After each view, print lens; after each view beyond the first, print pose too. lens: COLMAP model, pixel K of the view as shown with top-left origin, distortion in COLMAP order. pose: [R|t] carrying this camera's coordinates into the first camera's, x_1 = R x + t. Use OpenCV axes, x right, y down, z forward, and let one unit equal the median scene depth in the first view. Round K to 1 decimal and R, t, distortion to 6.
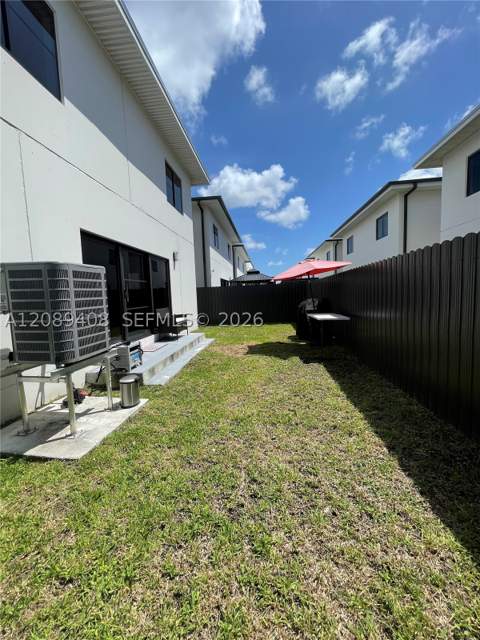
lens RADIAL K [[256.6, 0, 239.6], [0, 256.6, 318.7], [0, 0, 1]] dist [0.001971, 0.000130]
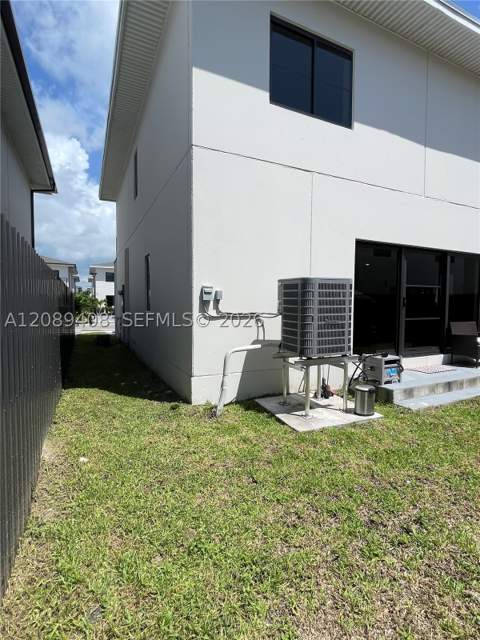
lens RADIAL K [[315.7, 0, 241.2], [0, 315.7, 319.6], [0, 0, 1]] dist [-0.010334, 0.002841]
pose [[0.522948, 0.076618, -0.848914, 0.373951], [-0.102972, 0.994336, 0.026310, -0.013044], [0.846122, 0.073656, 0.527875, -0.080816]]
